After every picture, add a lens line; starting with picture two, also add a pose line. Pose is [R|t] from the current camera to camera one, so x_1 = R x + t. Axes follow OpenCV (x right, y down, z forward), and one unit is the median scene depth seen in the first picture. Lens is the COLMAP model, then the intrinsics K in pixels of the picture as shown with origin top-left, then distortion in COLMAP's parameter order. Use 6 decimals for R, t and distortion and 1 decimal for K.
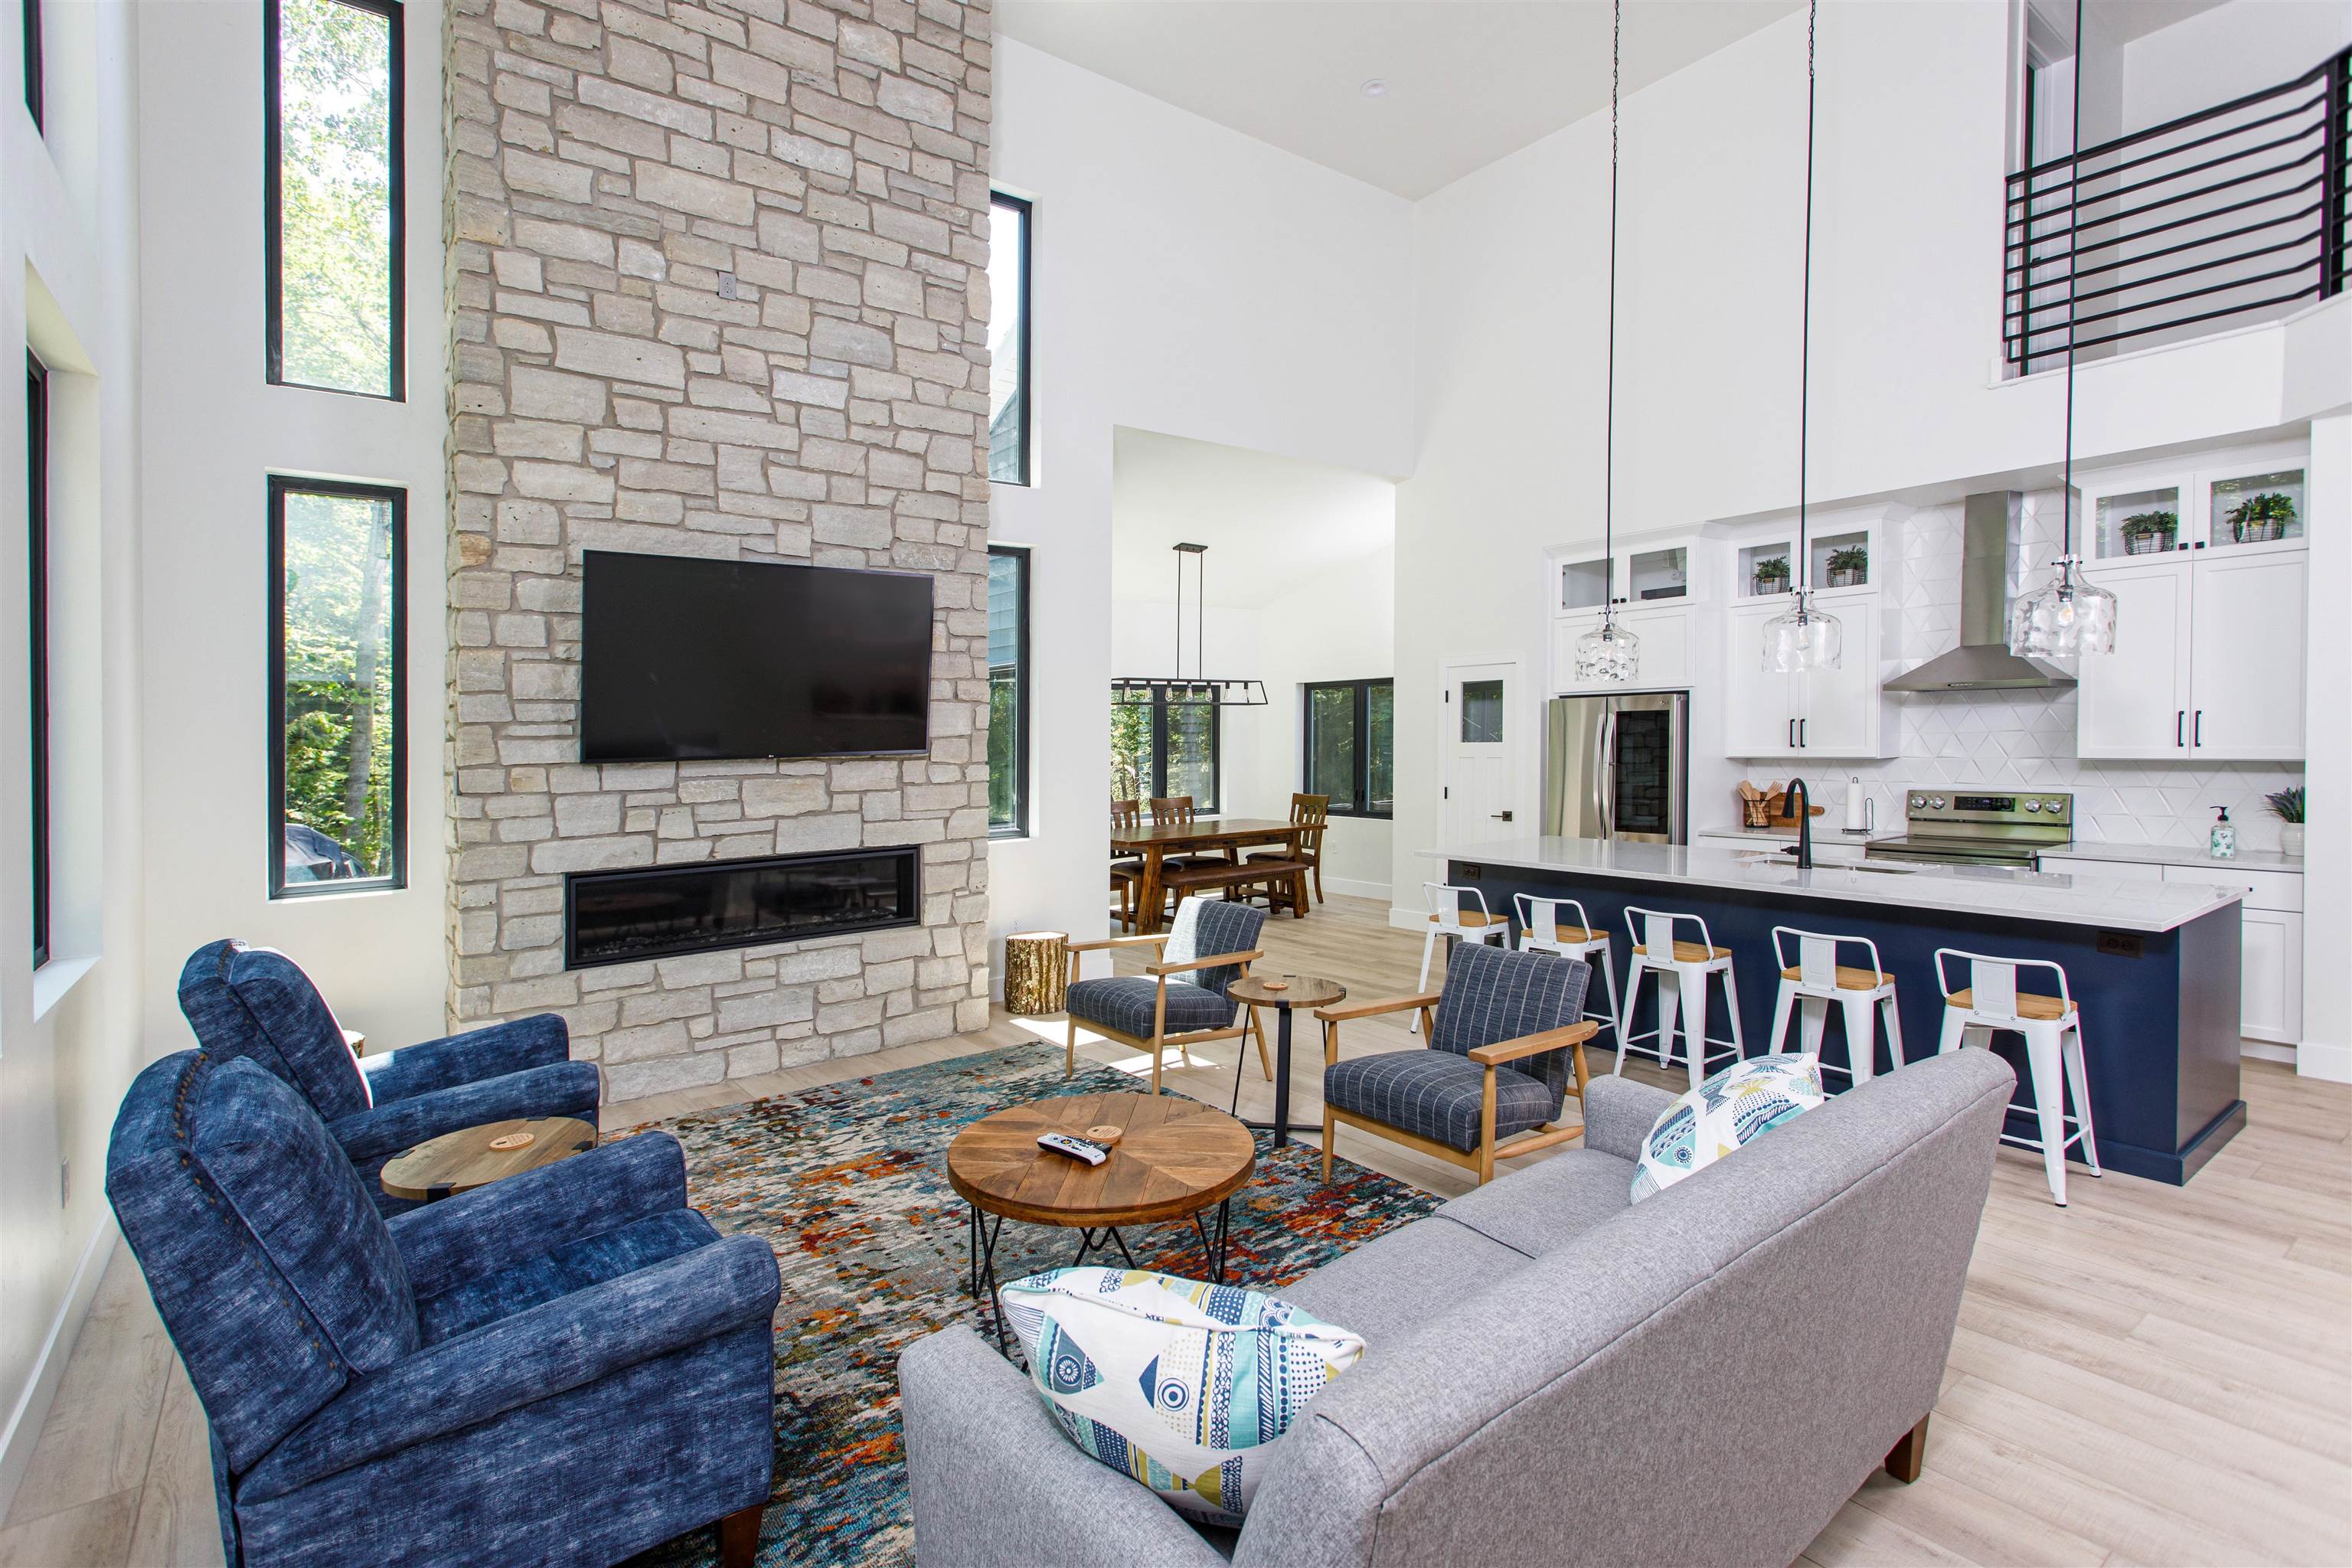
lens RADIAL K [[1080.4, 0, 1158.7], [0, 1080.4, 760.6], [0, 0, 1]] dist [0.005250, -0.000831]
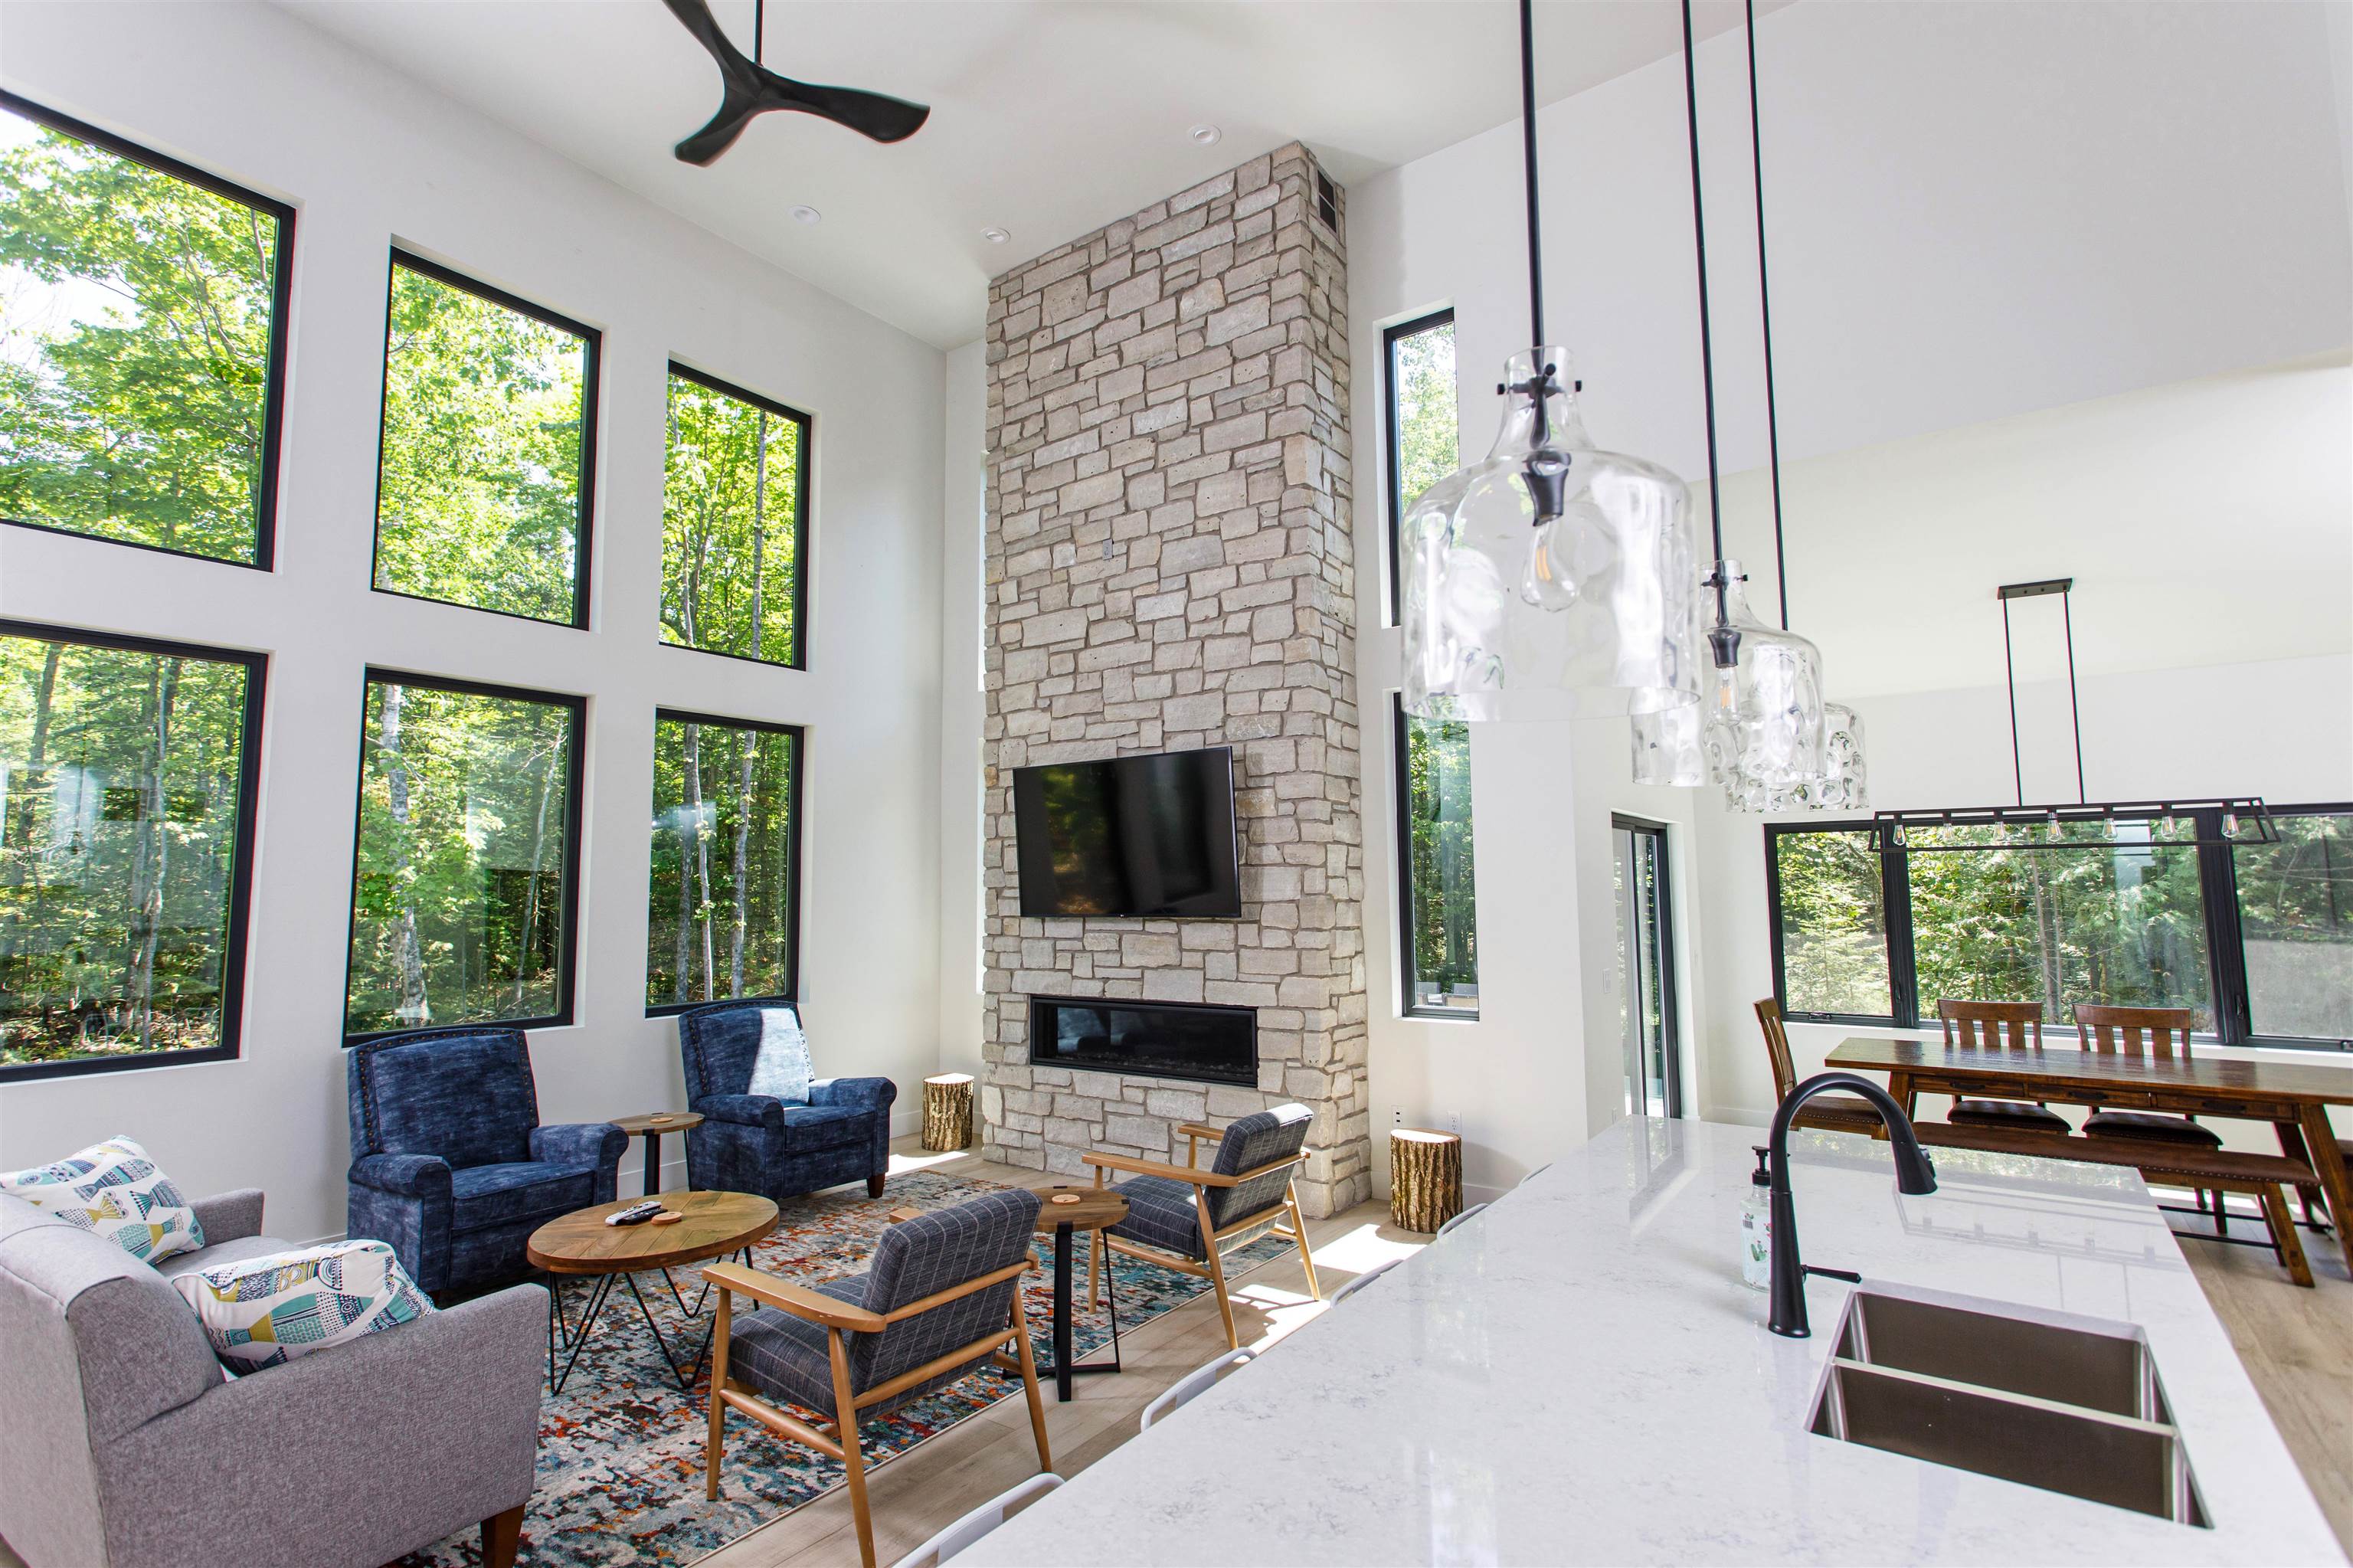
lens RADIAL K [[1114.3, 0, 1161.6], [0, 1114.3, 779.5], [0, 0, 1]] dist [0.007729, 0.000058]
pose [[0.314880, -0.082818, -0.945511, 0.829949], [-0.022111, 0.995275, -0.094540, -0.037845], [0.948874, 0.050675, 0.311561, 0.633167]]
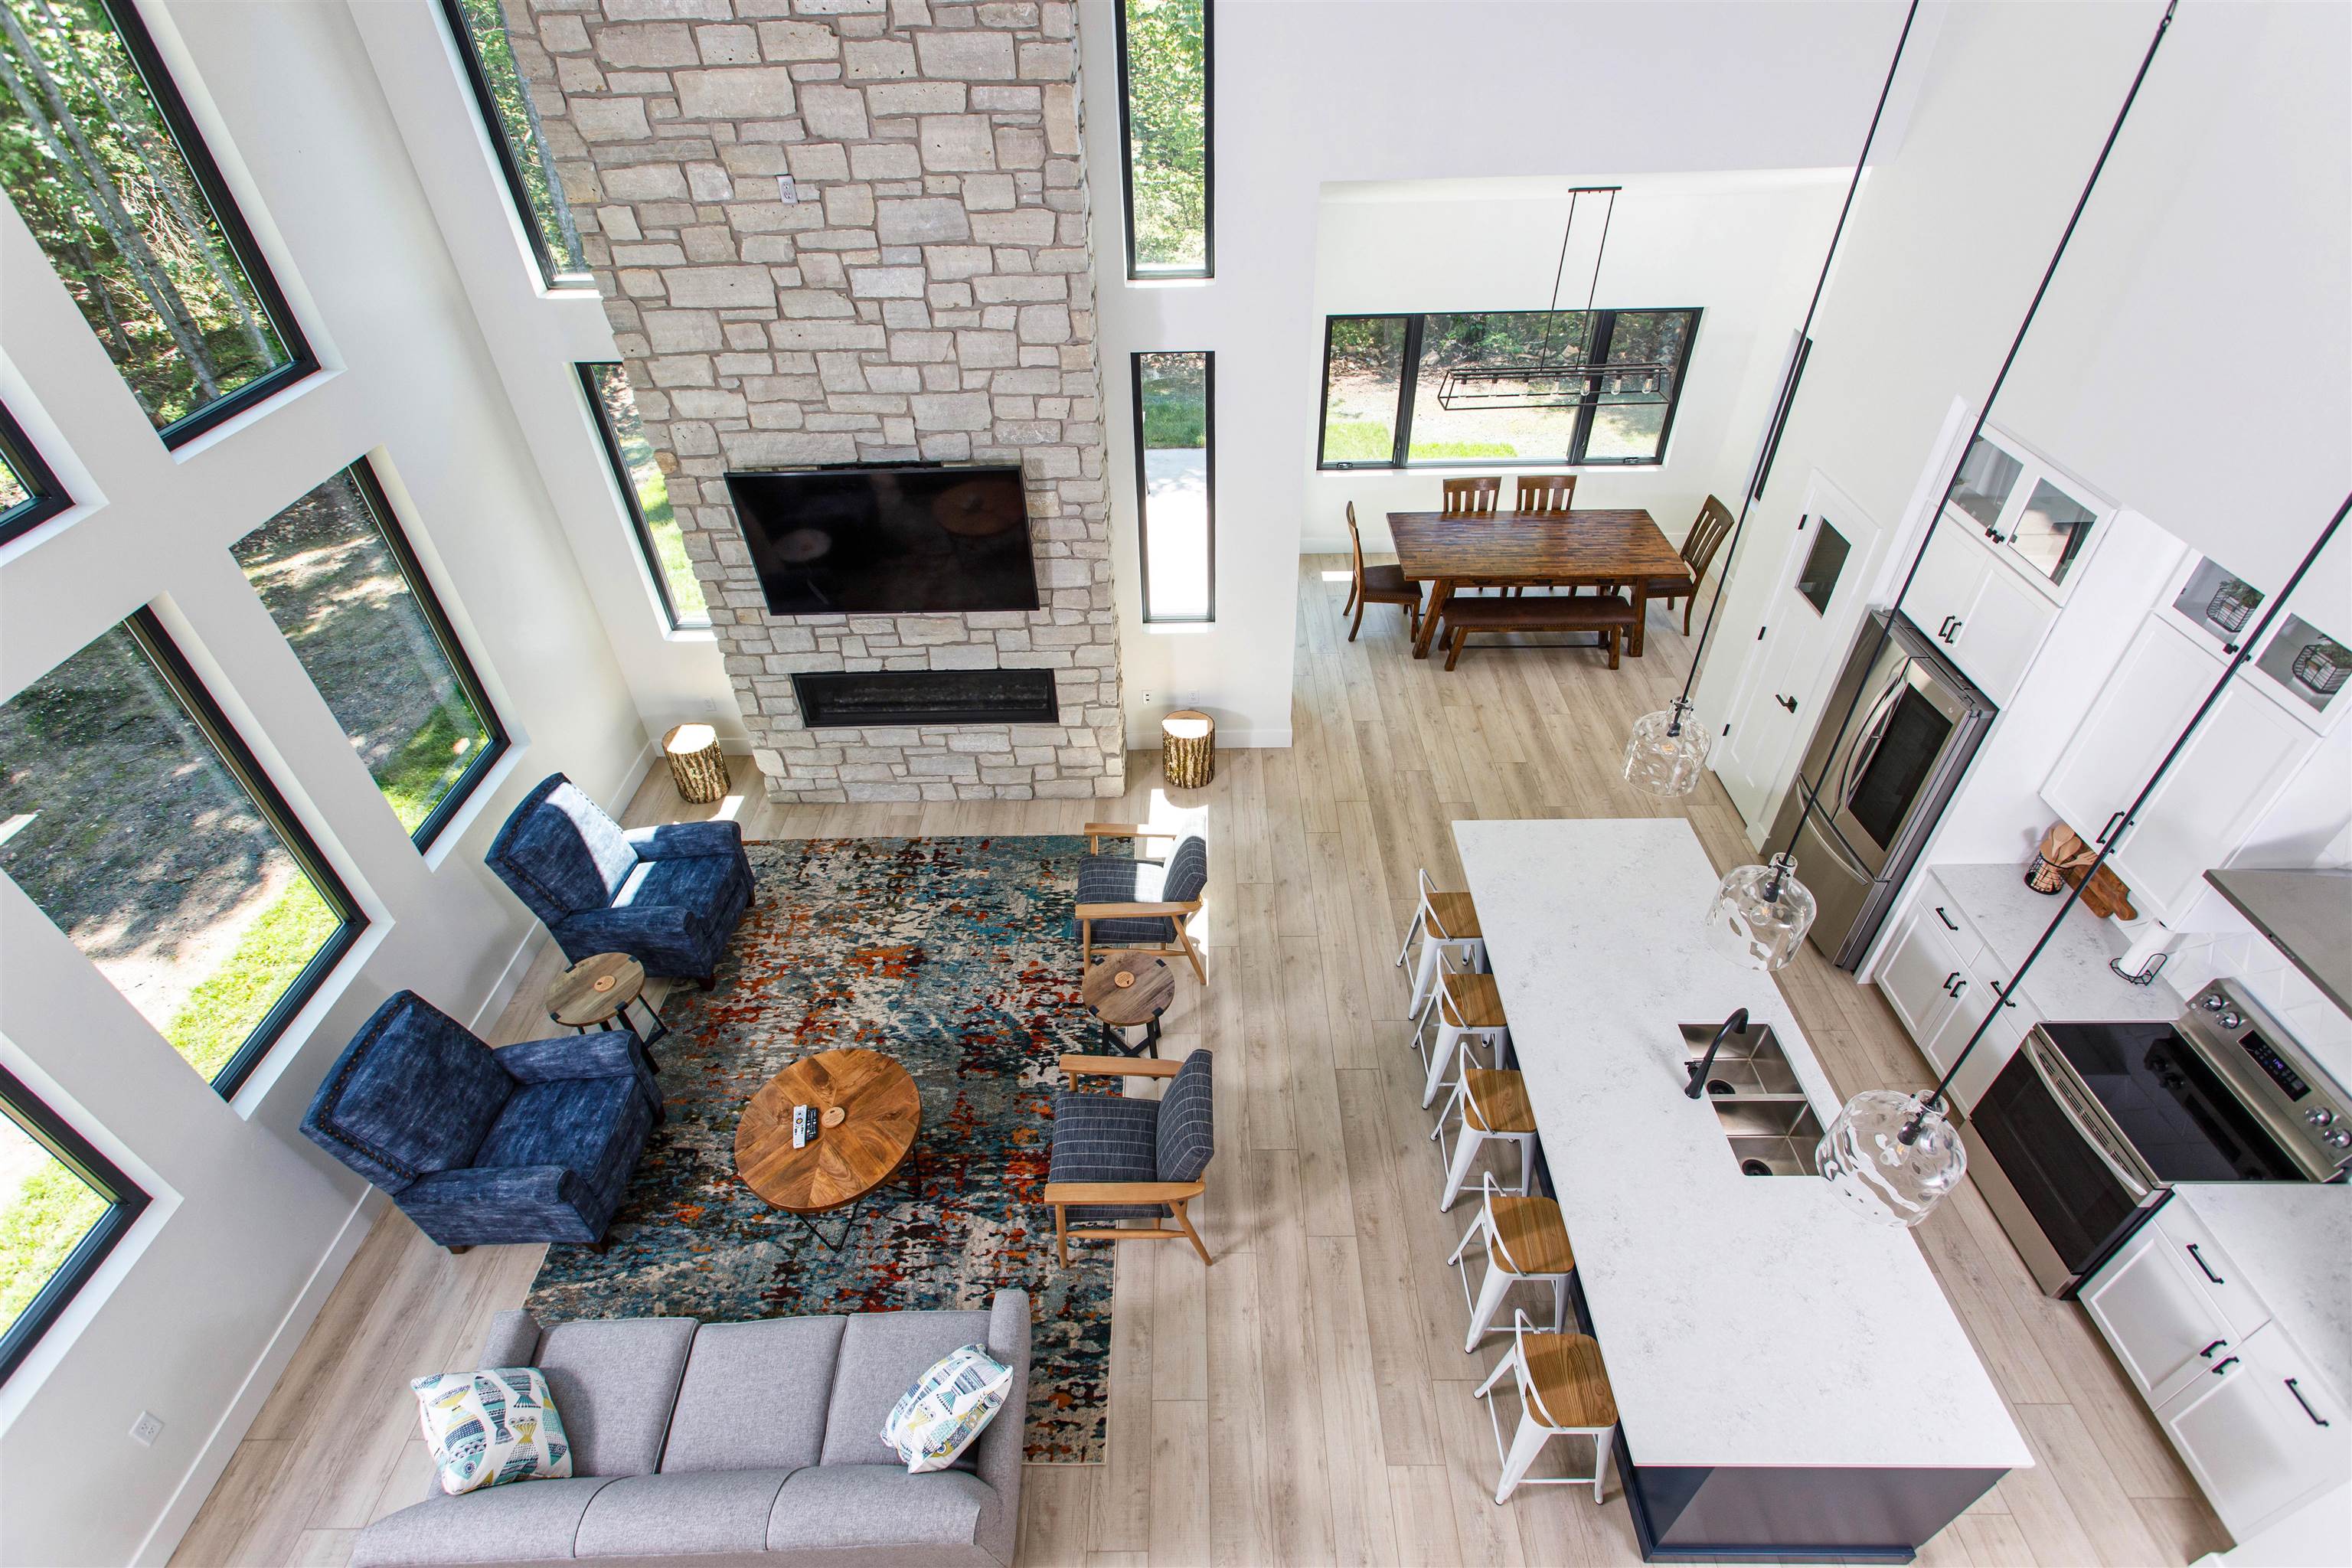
lens RADIAL K [[1113.8, 0, 1165.7], [0, 1113.8, 778.5], [0, 0, 1]] dist [0.007729, 0.000058]
pose [[0.808908, 0.366299, -0.459884, 0.531405], [-0.002647, 0.784463, 0.620170, -0.631178], [0.587930, -0.500443, 0.635528, 0.266631]]
